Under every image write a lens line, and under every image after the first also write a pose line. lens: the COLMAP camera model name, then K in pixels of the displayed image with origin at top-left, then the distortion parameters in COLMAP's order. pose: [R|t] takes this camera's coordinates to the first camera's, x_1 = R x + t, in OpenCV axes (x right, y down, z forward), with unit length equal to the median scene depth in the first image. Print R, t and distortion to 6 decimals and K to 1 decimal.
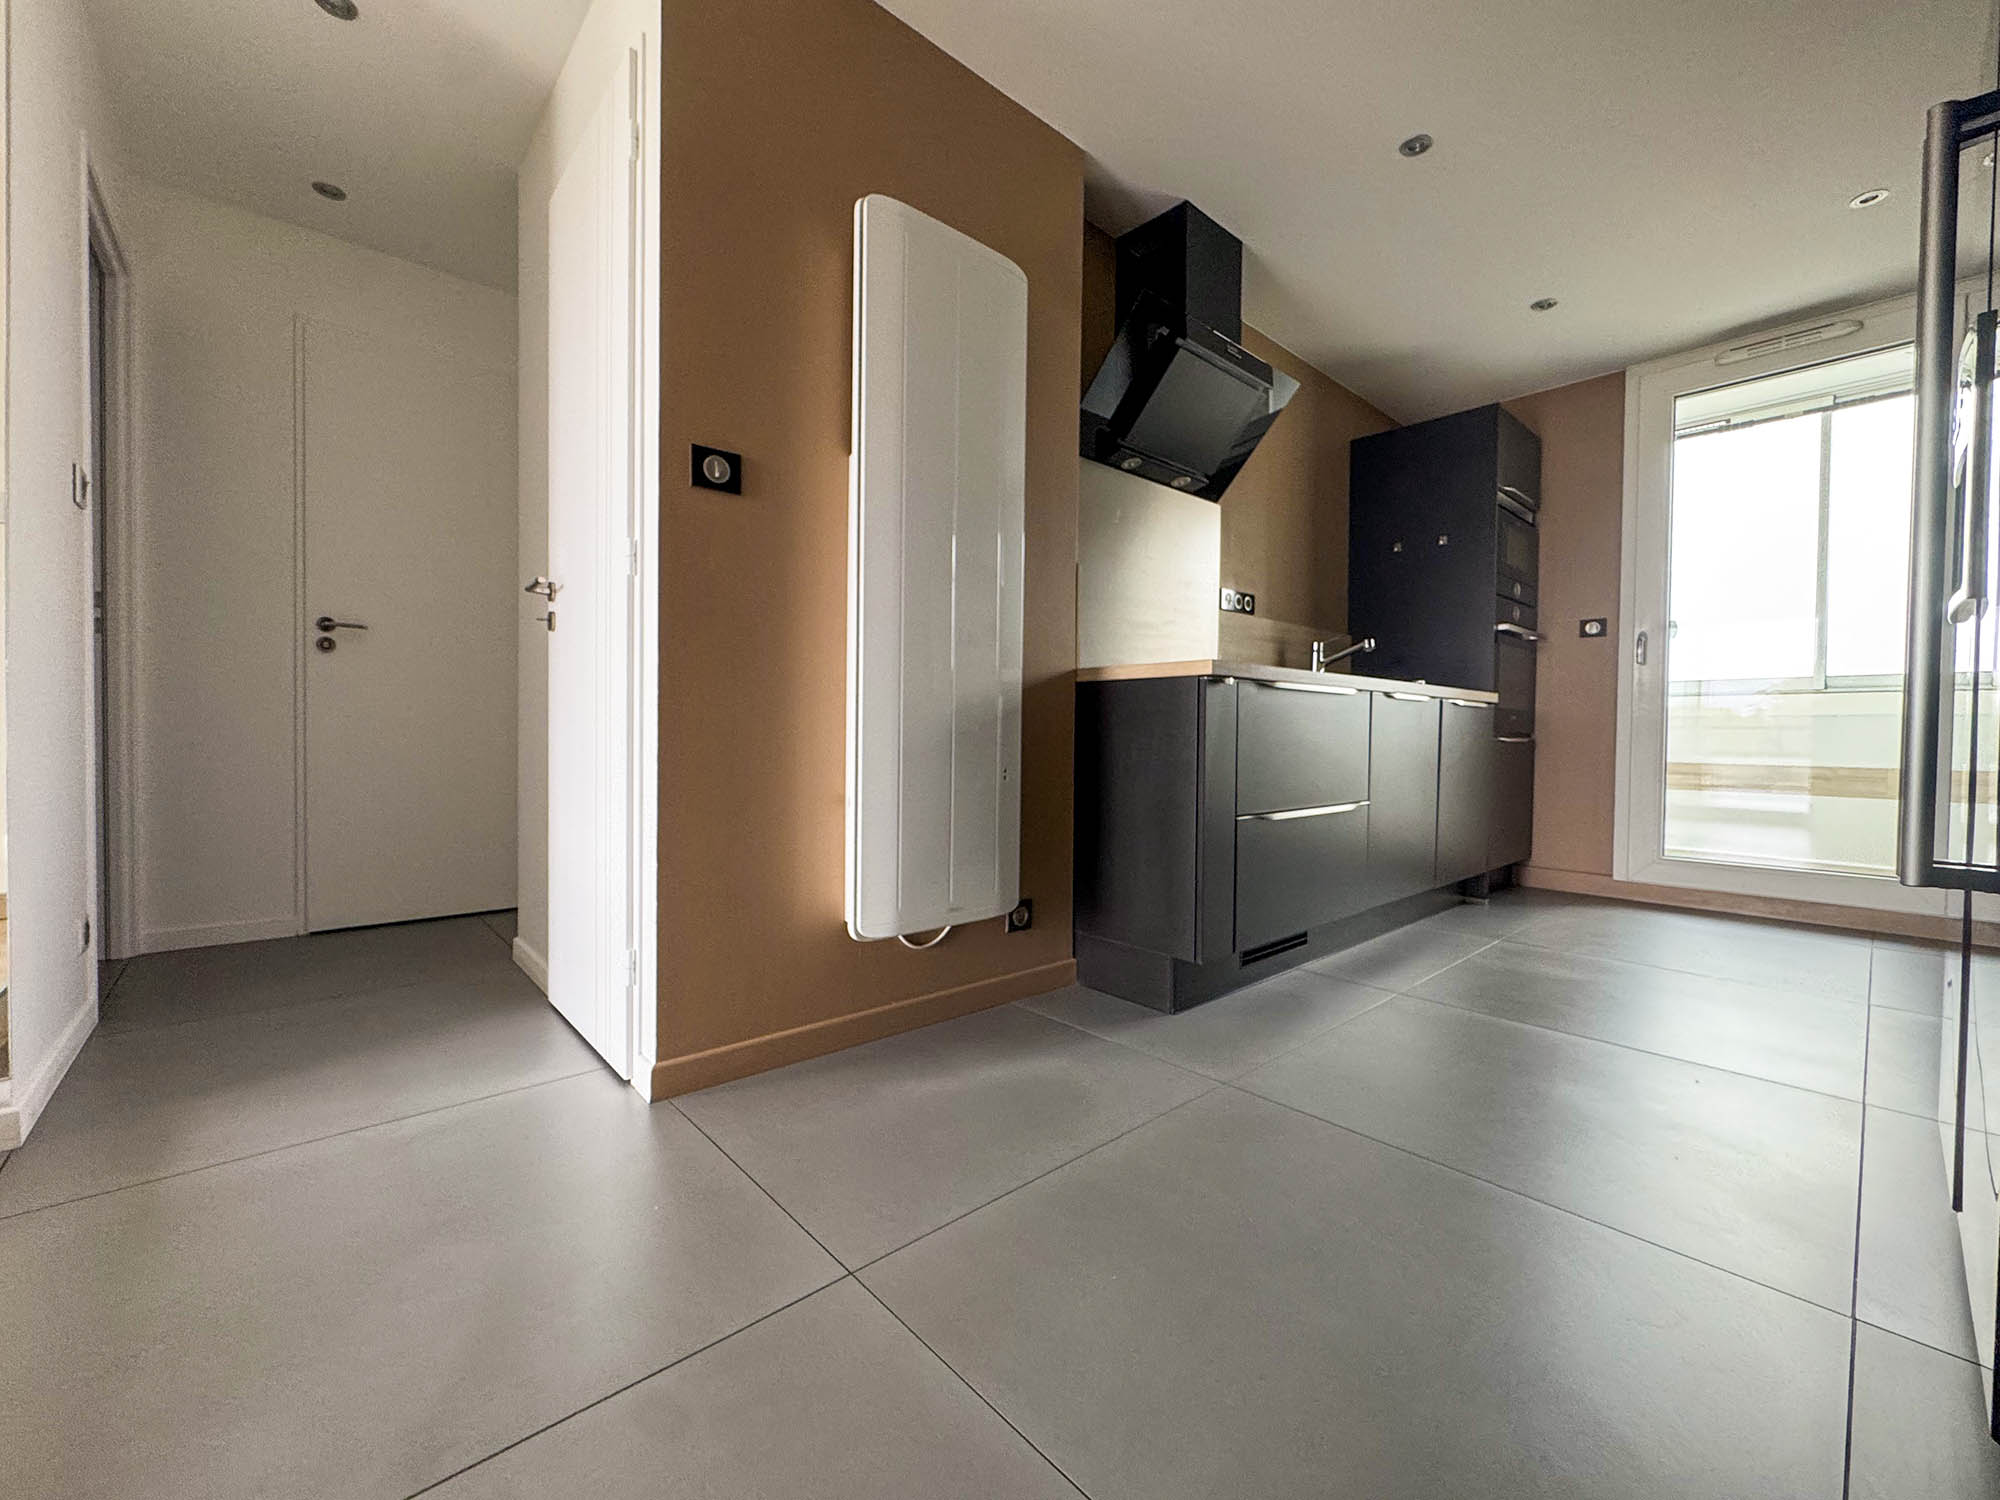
lens RADIAL K [[798.4, 0, 999.6], [0, 798.4, 744.1], [0, 0, 1]] dist [-0.000579, 0.000213]
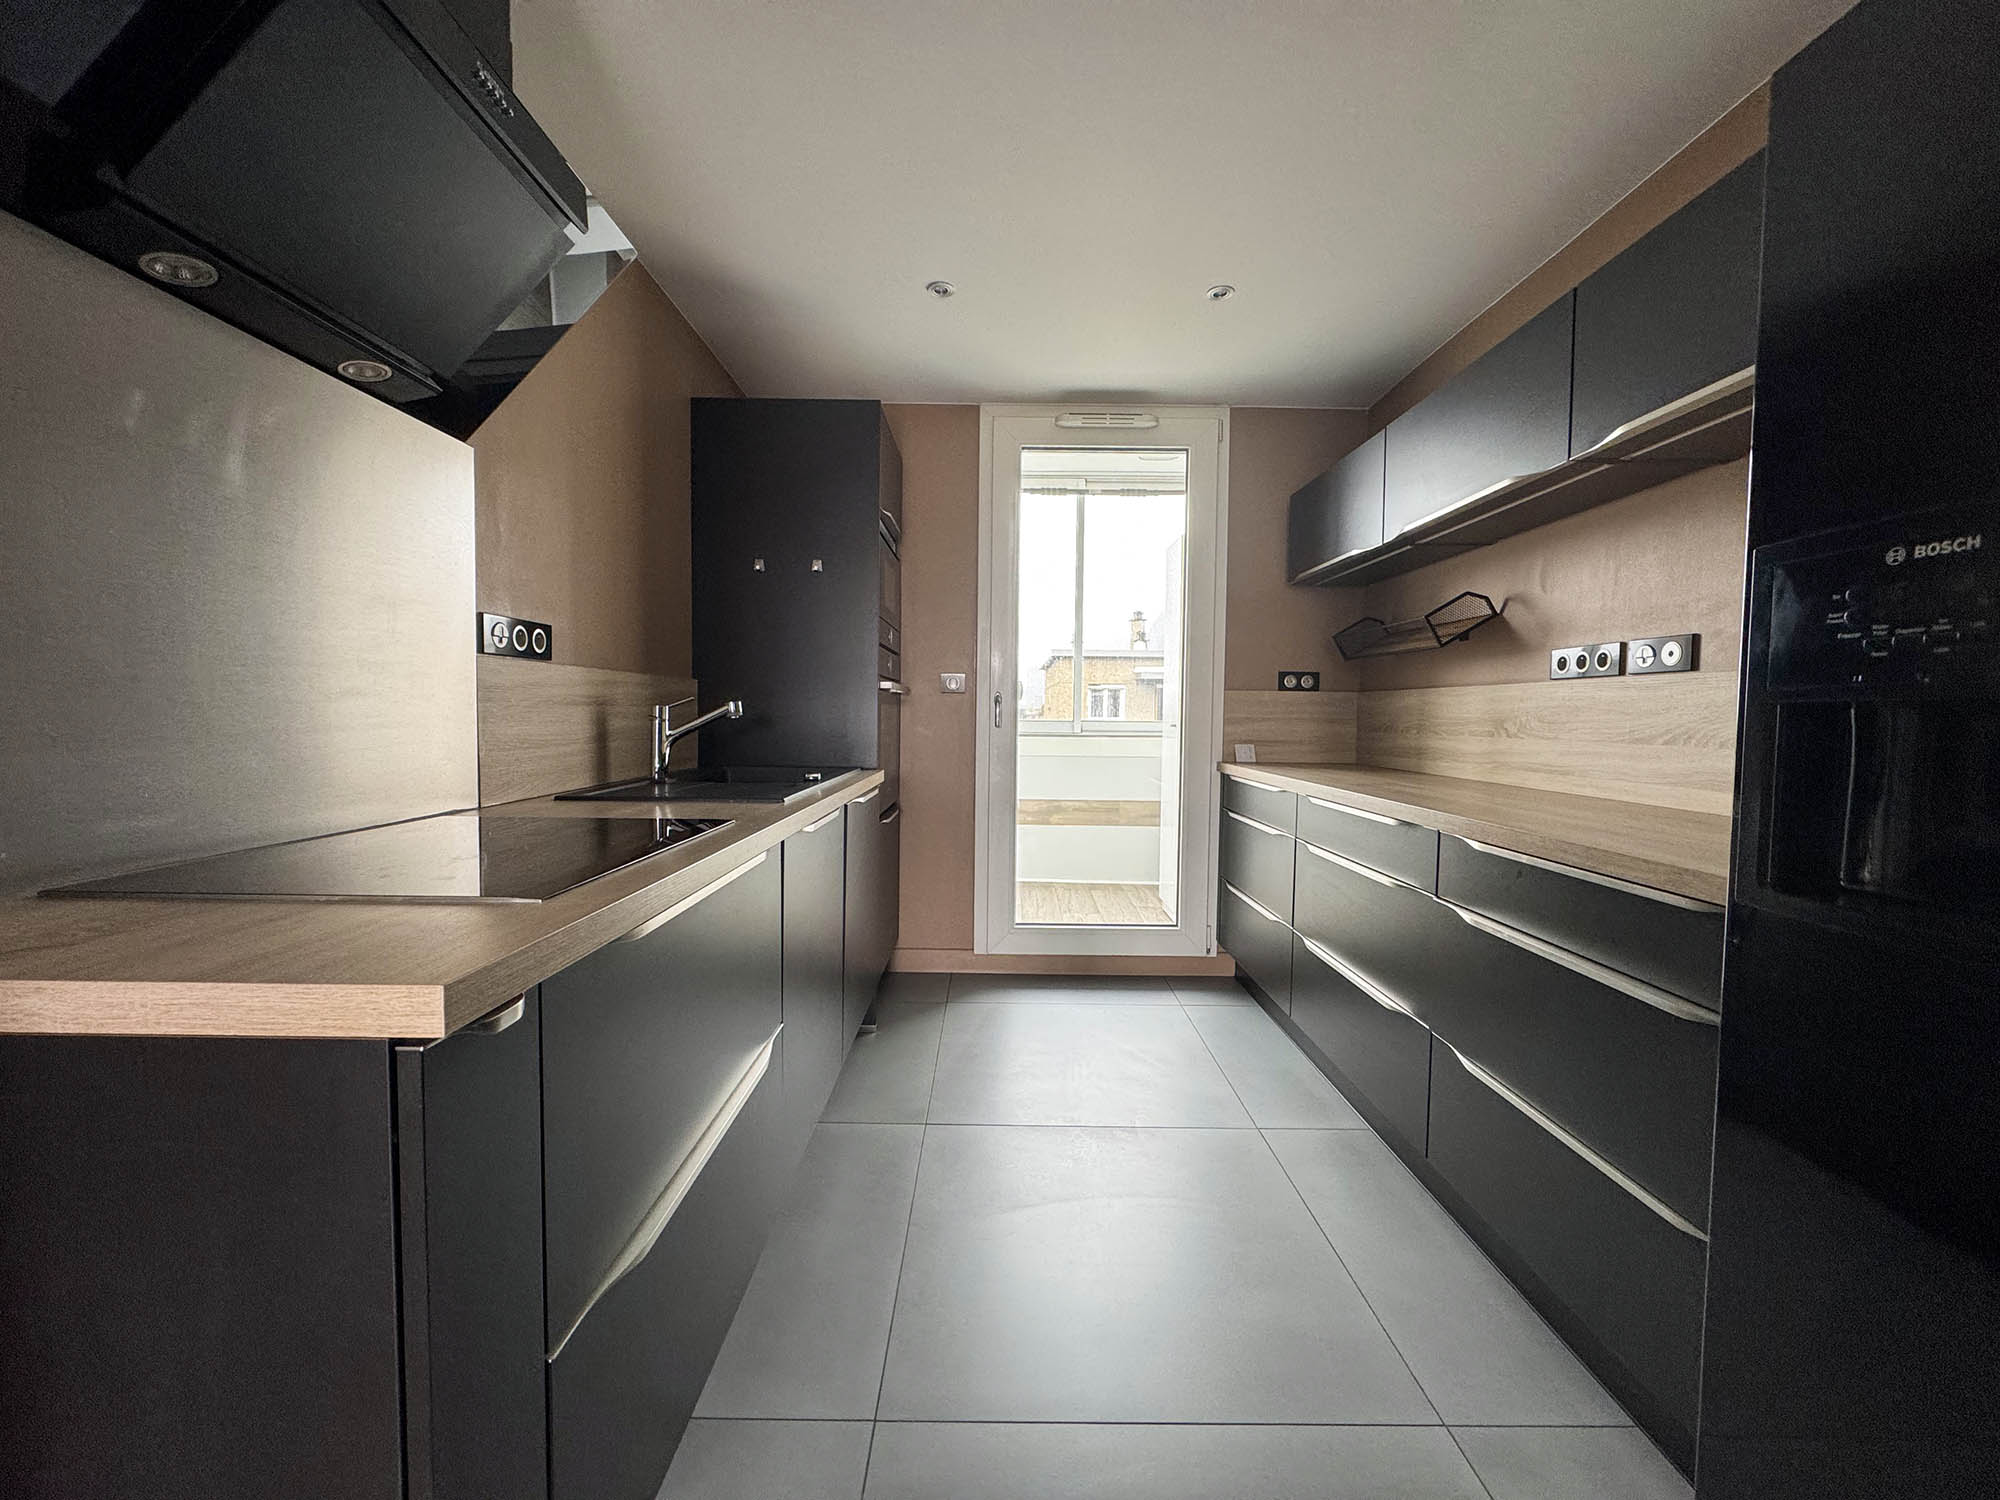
lens RADIAL K [[798.4, 0, 999.6], [0, 798.4, 744.1], [0, 0, 1]] dist [-0.000579, 0.000213]
pose [[0.664640, -0.035157, 0.746337, 0.107832], [0.010461, 0.999232, 0.037754, -0.120186], [-0.747091, -0.017286, 0.664497, 0.390214]]
